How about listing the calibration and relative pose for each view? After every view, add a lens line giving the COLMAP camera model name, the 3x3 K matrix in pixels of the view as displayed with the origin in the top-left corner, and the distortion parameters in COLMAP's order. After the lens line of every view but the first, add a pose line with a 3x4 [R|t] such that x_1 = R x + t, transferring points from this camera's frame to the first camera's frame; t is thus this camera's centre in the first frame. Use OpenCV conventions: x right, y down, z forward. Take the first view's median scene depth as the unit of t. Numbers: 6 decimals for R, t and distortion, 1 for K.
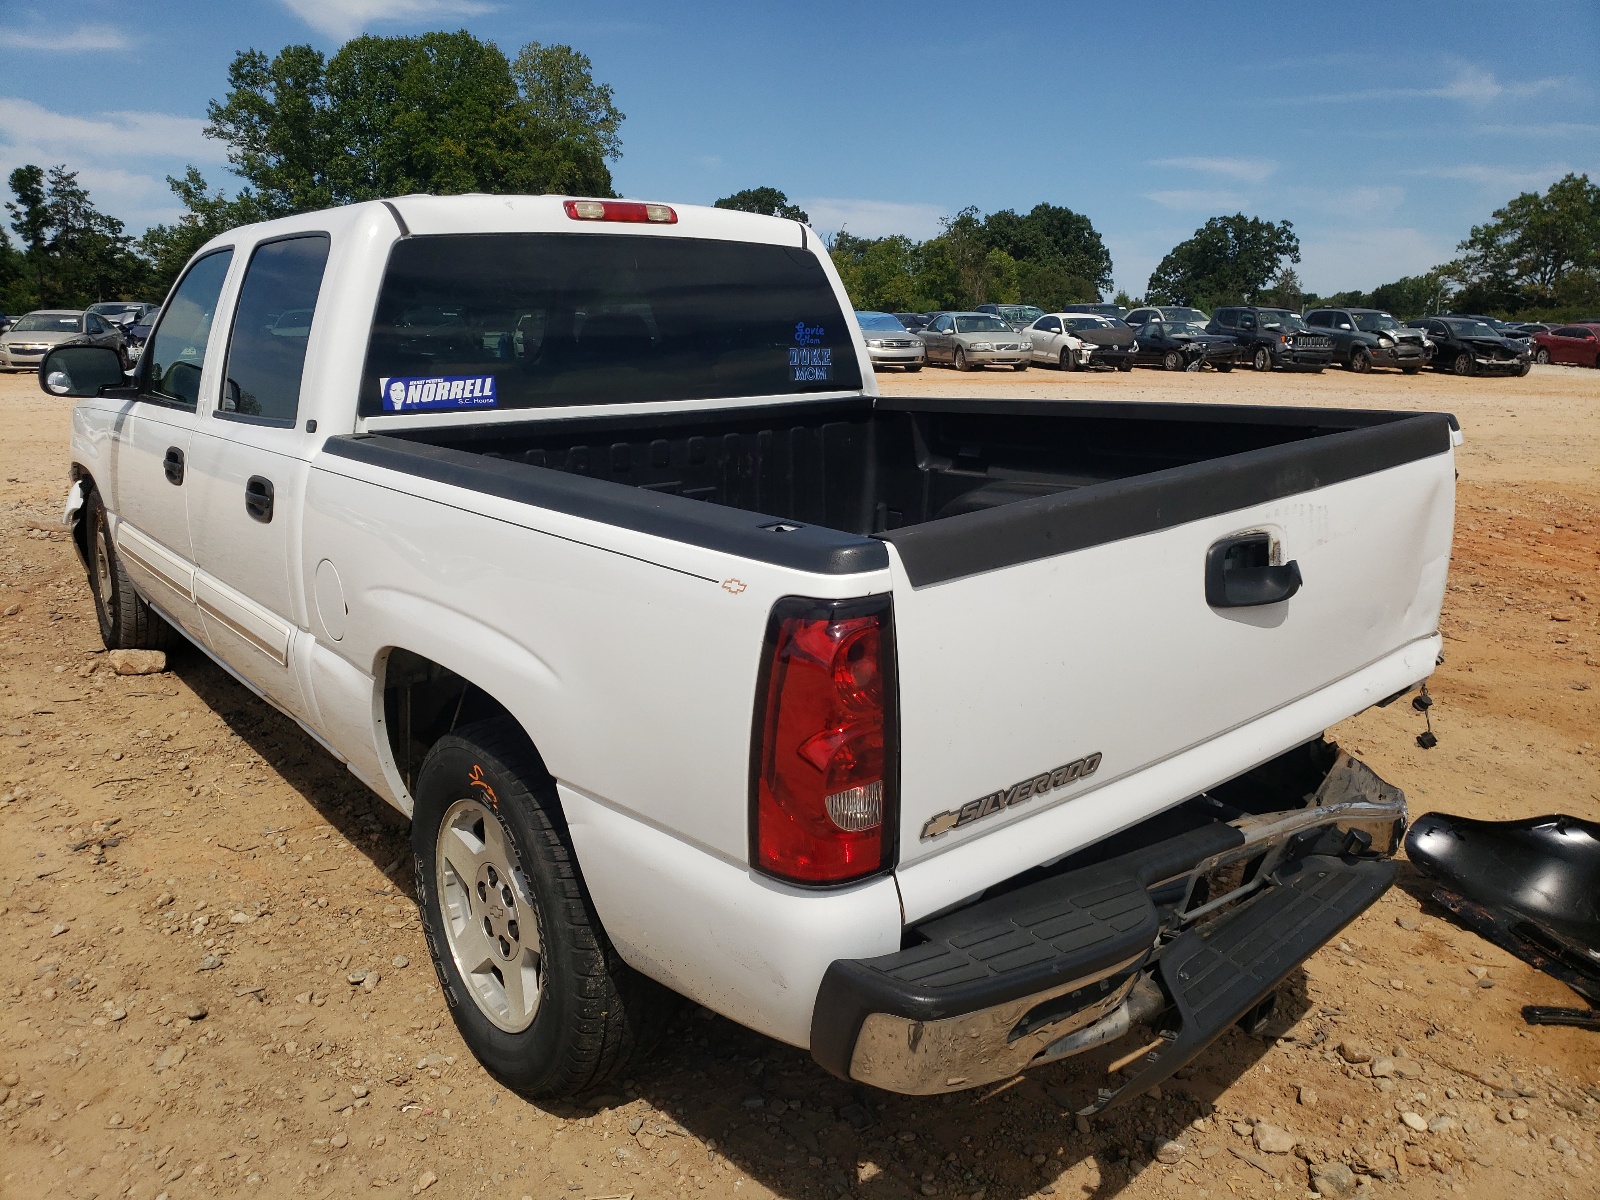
lens RADIAL K [[1208.5, 0, 800.2], [0, 1208.5, 571.2], [0, 0, 1]] dist [-0.000866, -0.000360]
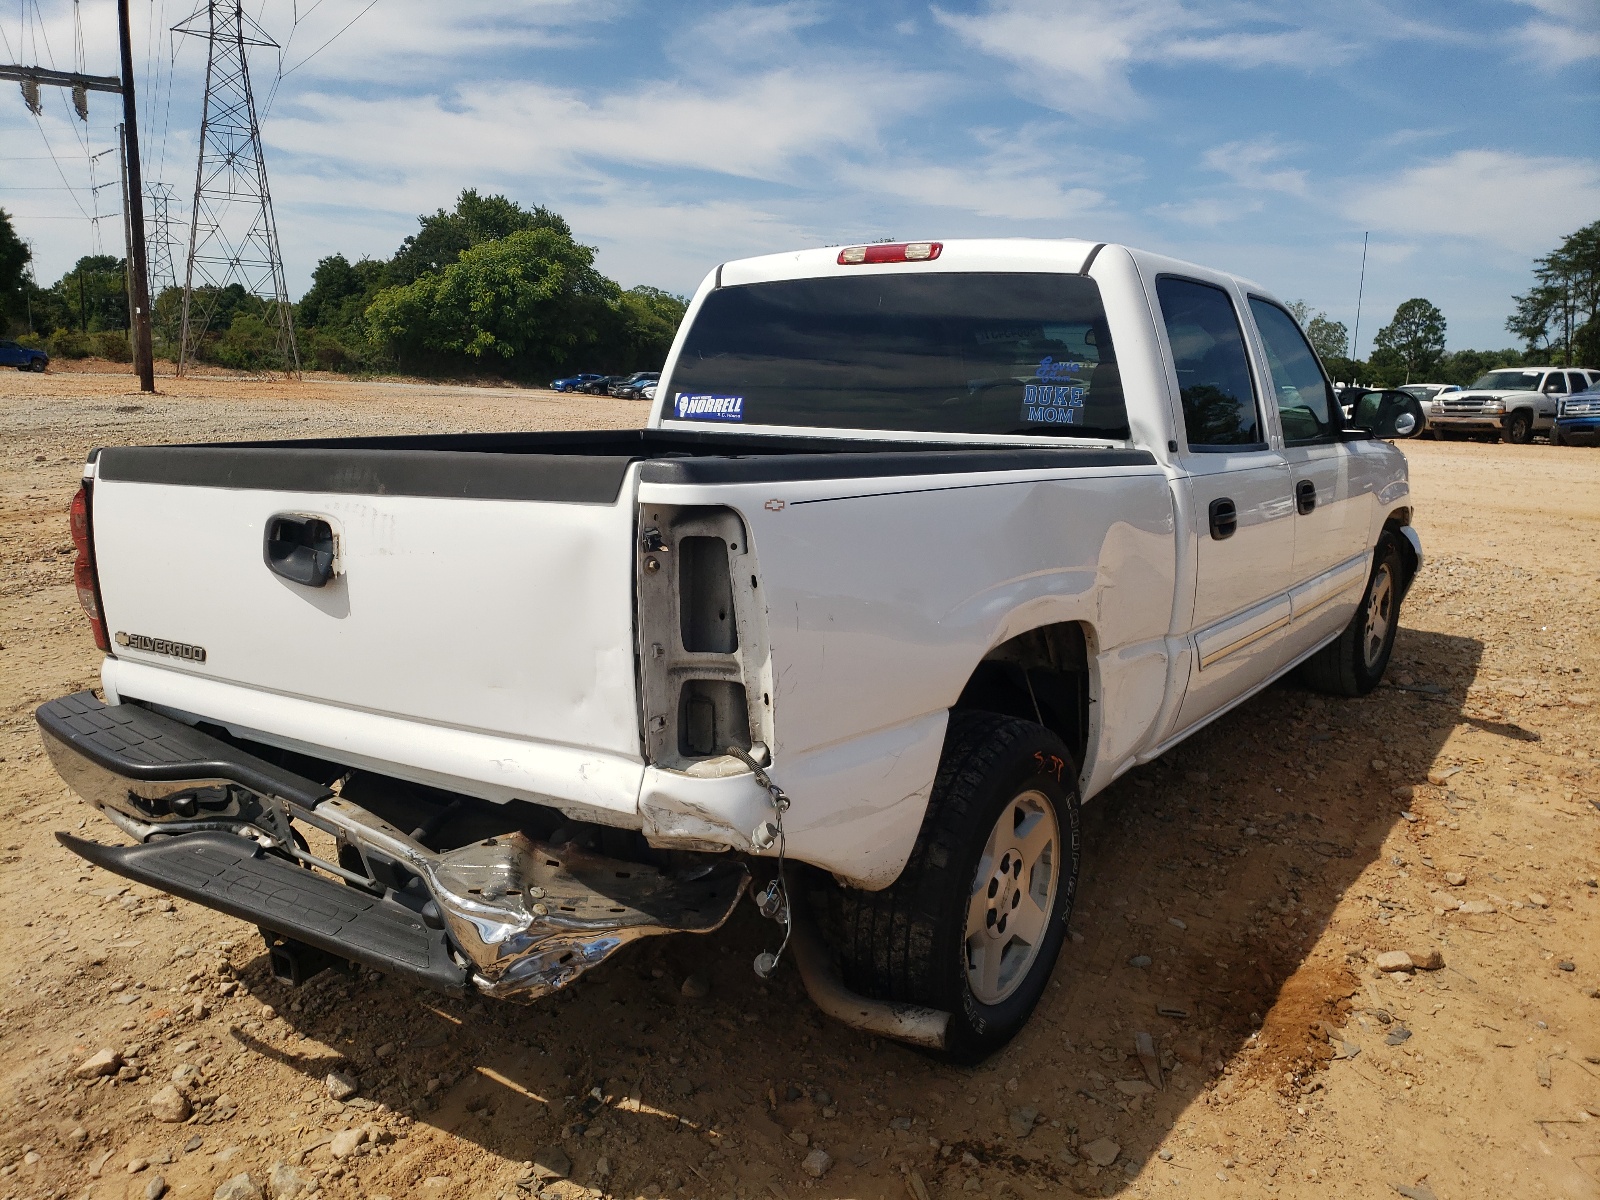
lens RADIAL K [[1233.1, 0, 800.0], [0, 1233.1, 600.0], [0, 0, 1]] dist [0.007134, 0.001526]
pose [[0.280781, 0.174567, -0.943763, 1.042947], [-0.216299, 0.969533, 0.114982, -0.121829], [0.935081, 0.171850, 0.309985, 0.725449]]
